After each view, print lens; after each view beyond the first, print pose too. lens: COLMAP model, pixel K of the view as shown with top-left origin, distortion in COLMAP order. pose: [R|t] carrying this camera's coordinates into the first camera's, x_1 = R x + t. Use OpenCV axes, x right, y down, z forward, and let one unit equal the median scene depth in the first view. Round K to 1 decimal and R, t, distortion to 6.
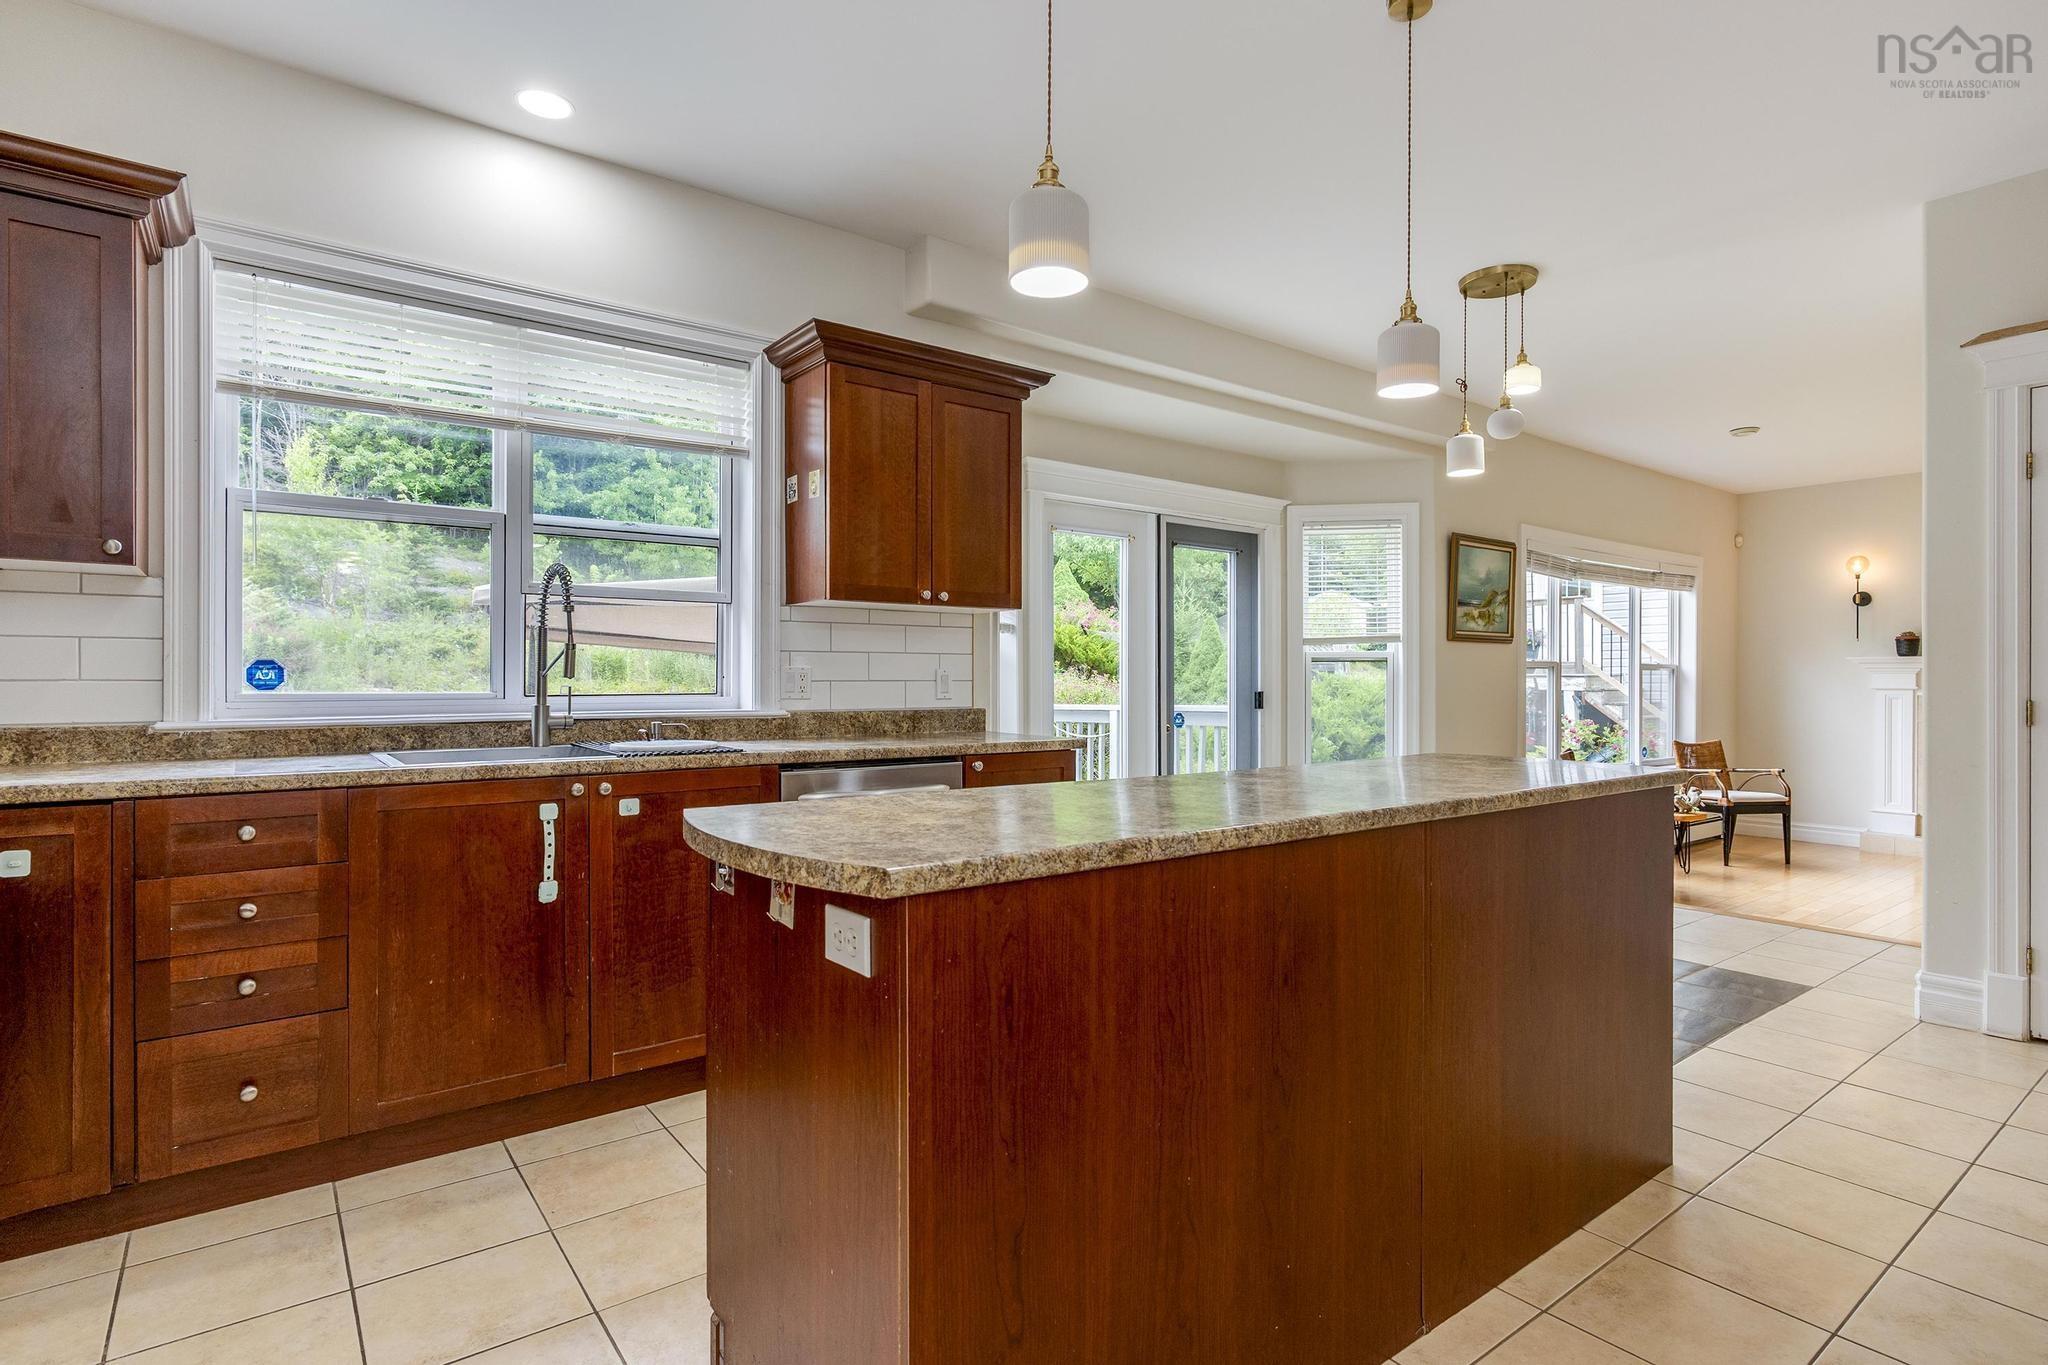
lens RADIAL K [[1012.6, 0, 1042.5], [0, 1012.6, 673.8], [0, 0, 1]] dist [-0.009077, 0.003168]
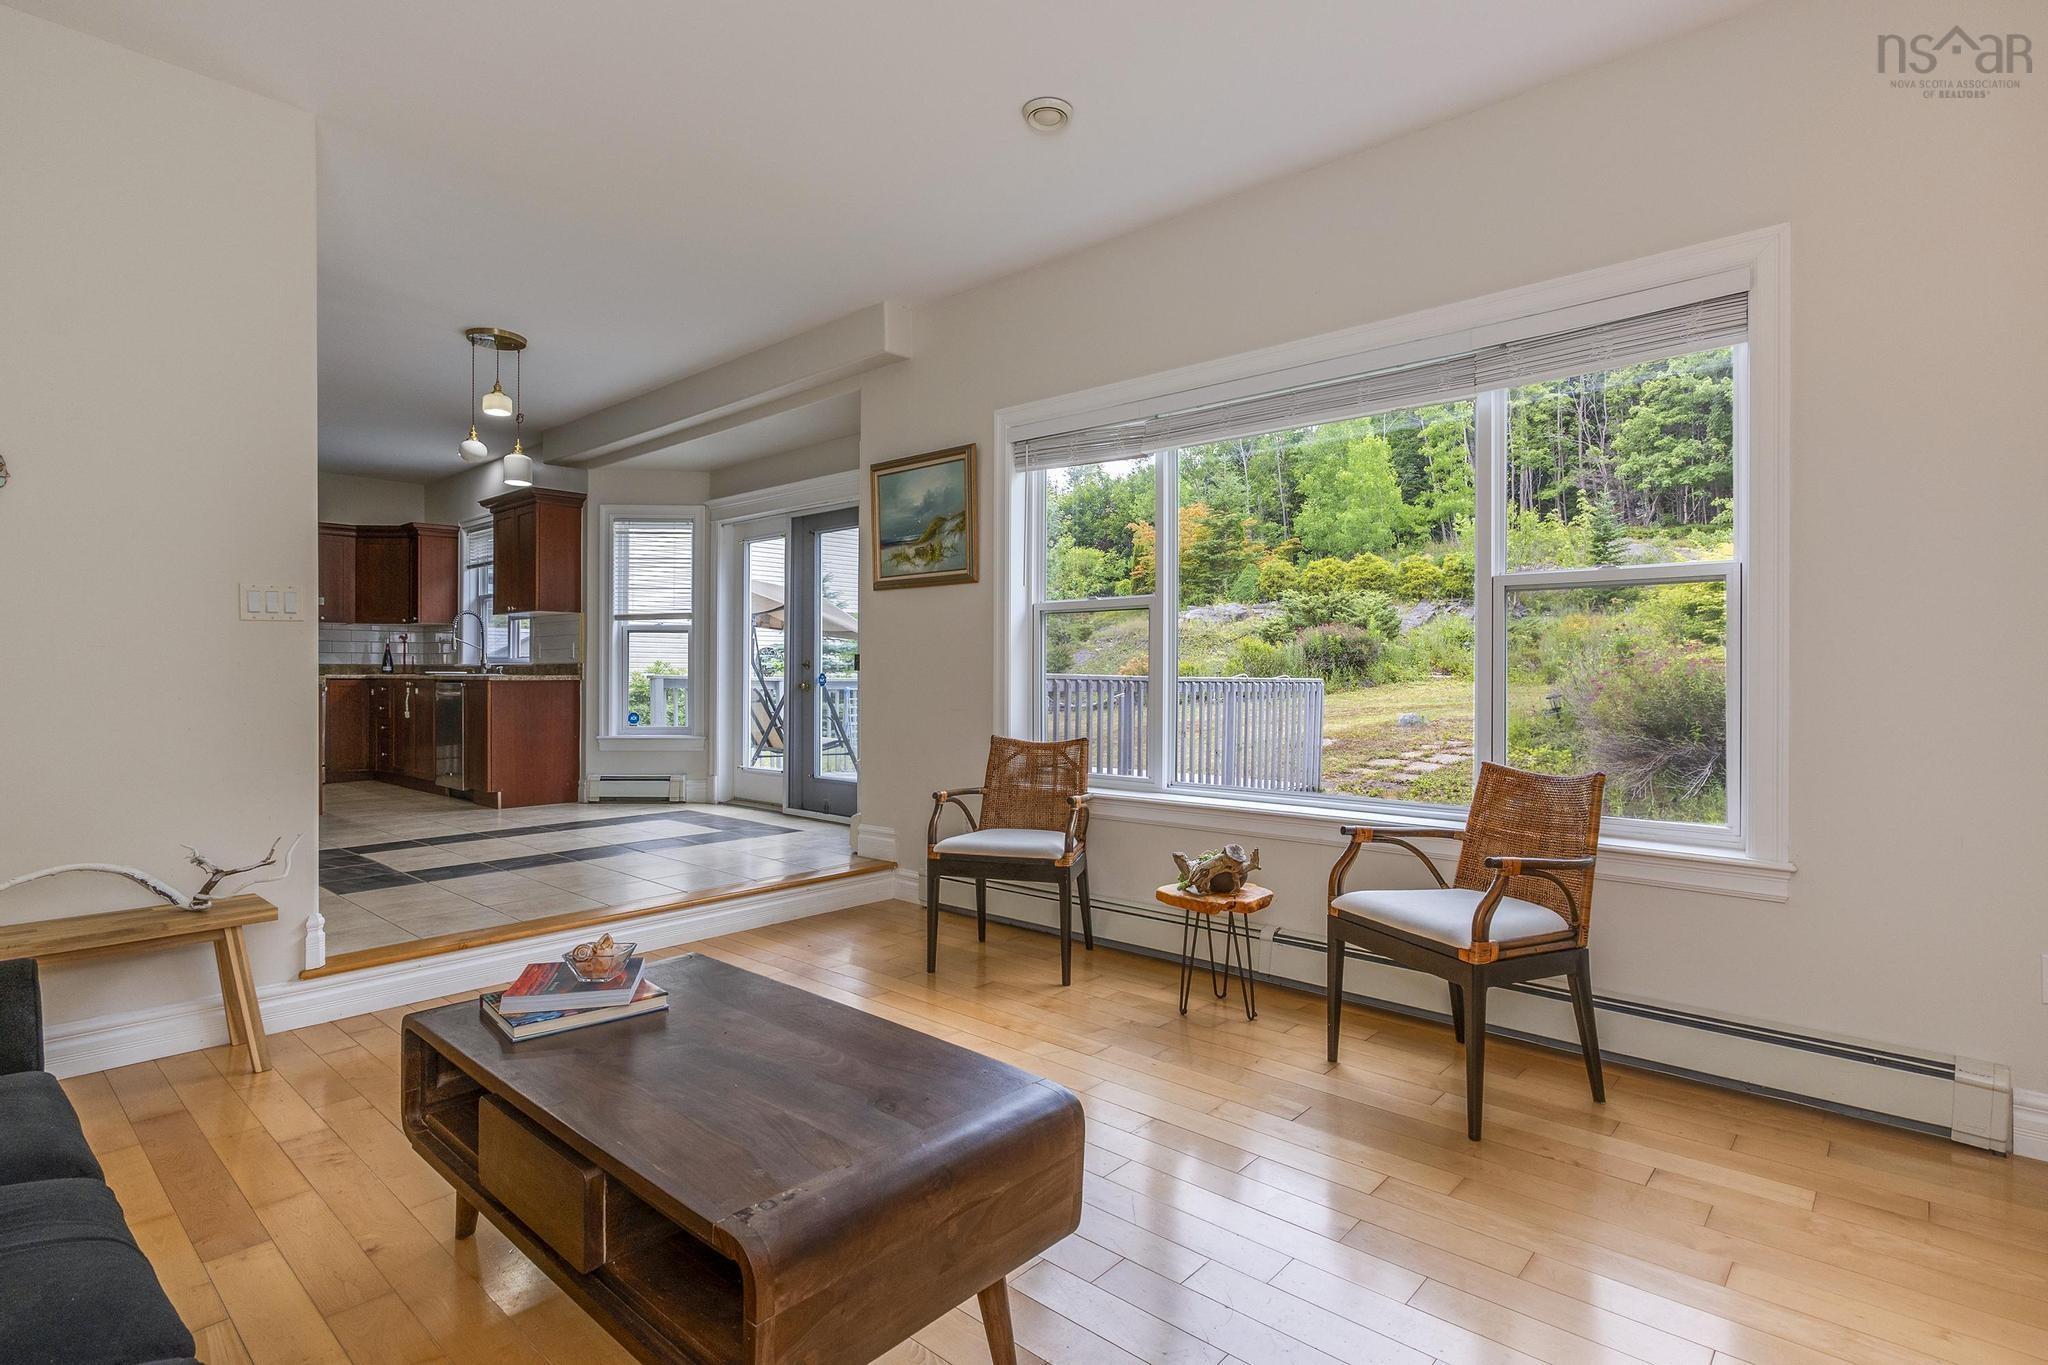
lens RADIAL K [[1012.6, 0, 1039.0], [0, 1012.6, 669.4], [0, 0, 1]] dist [-0.009077, 0.003168]
pose [[0.191819, -0.008081, -0.981397, 1.035846], [0.003159, 0.999966, -0.007617, 0.033518], [0.981425, -0.001639, 0.191838, 0.789919]]
